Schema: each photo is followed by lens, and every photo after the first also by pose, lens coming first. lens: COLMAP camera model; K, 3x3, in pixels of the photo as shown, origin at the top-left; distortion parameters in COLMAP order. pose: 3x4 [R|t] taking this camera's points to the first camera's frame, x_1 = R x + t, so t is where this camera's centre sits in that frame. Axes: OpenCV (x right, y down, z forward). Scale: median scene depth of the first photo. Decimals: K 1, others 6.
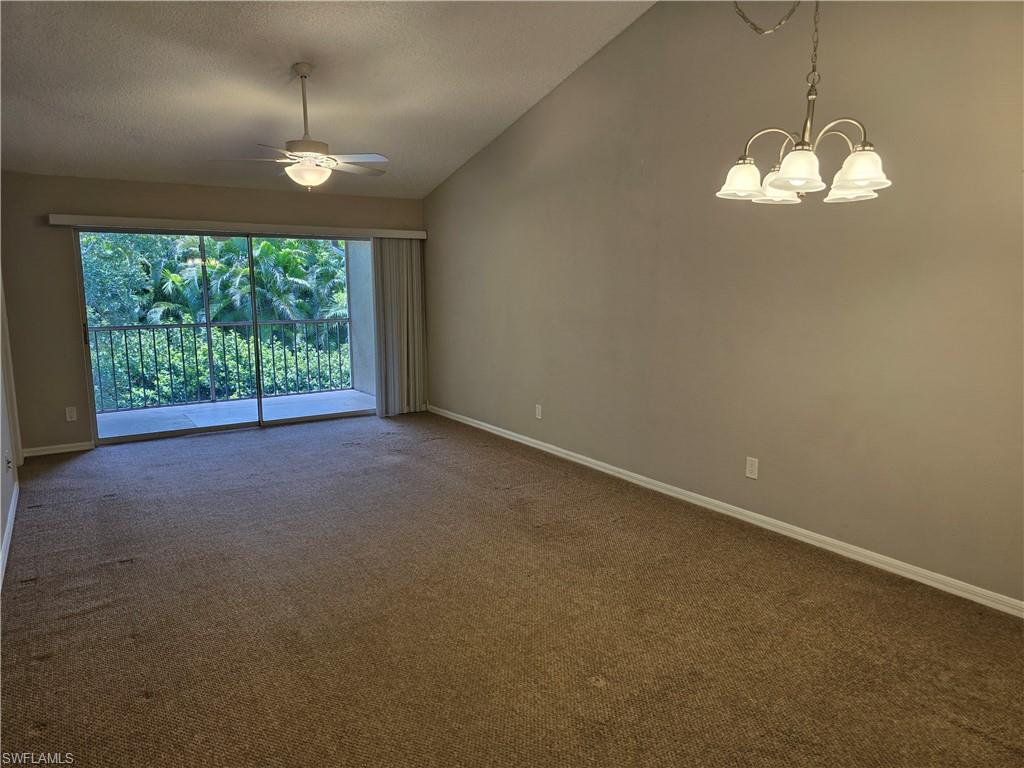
lens RADIAL K [[688.2, 0, 510.6], [0, 688.2, 381.2], [0, 0, 1]] dist [0.053237, -0.052472]
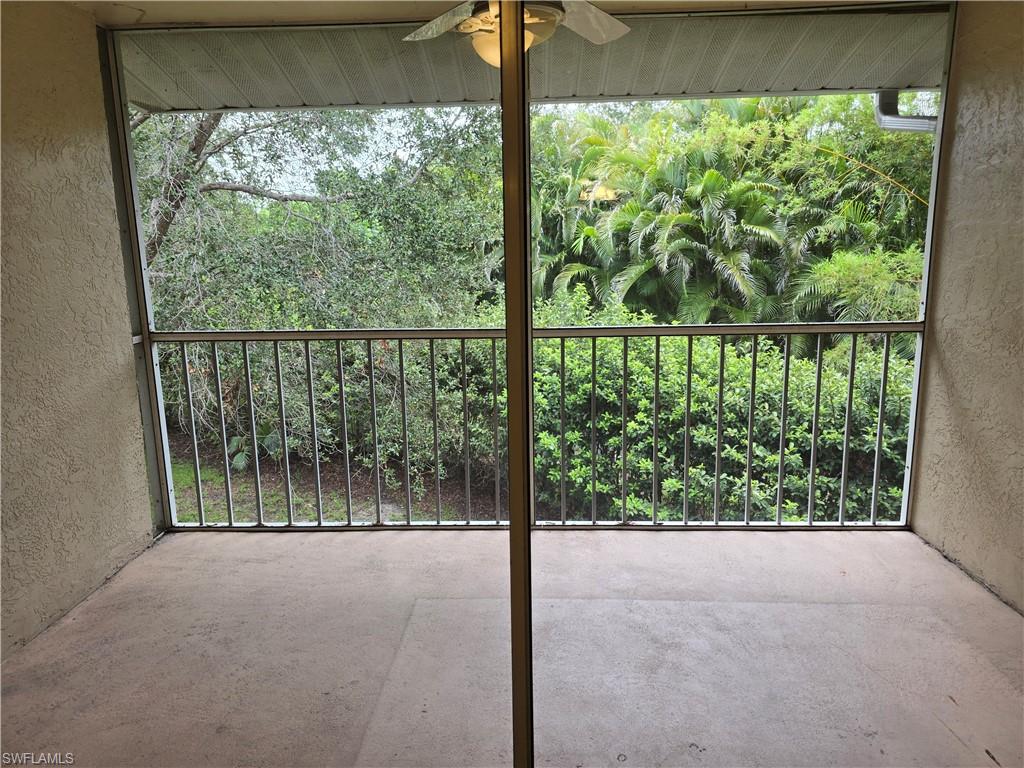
lens RADIAL K [[688.2, 0, 511.0], [0, 688.2, 375.1], [0, 0, 1]] dist [0.053237, -0.052472]
pose [[0.813092, 0.099123, -0.573634, -0.271832], [-0.071114, 0.994929, 0.071121, -0.101444], [0.577775, -0.017035, 0.816018, 0.835942]]
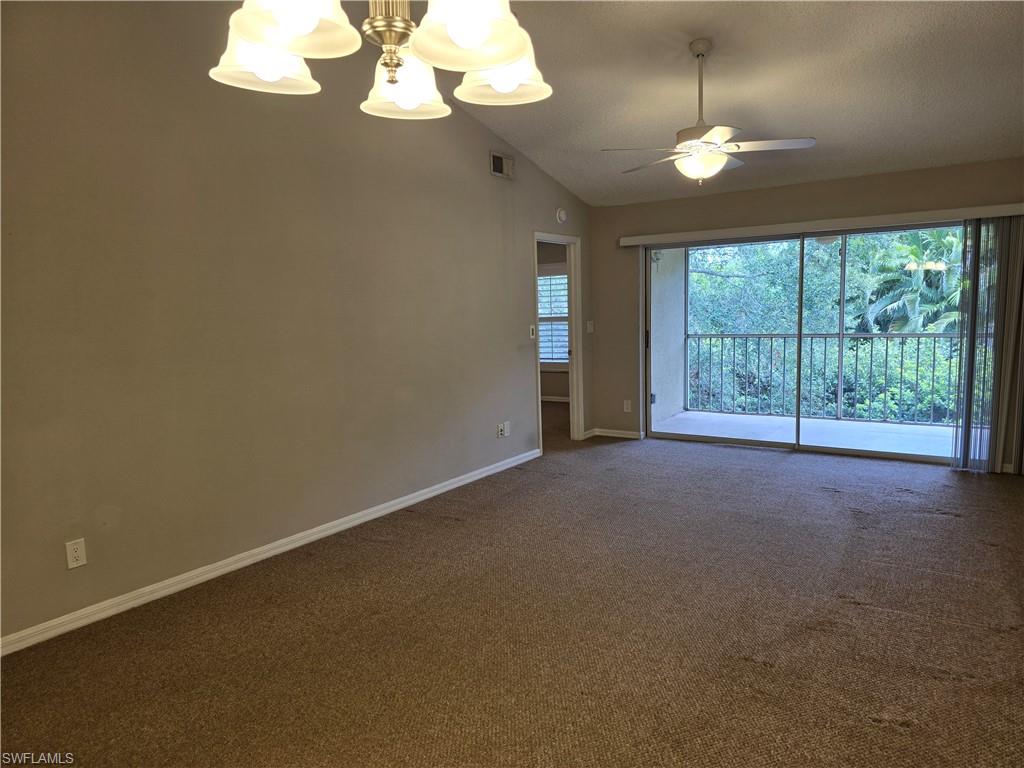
lens RADIAL K [[688.2, 0, 520.2], [0, 688.2, 385.6], [0, 0, 1]] dist [0.053237, -0.052472]
pose [[0.396916, 0.101536, -0.912222, 0.294773], [-0.107968, 0.992127, 0.063453, -0.034256], [0.911483, 0.073306, 0.404753, 0.297035]]
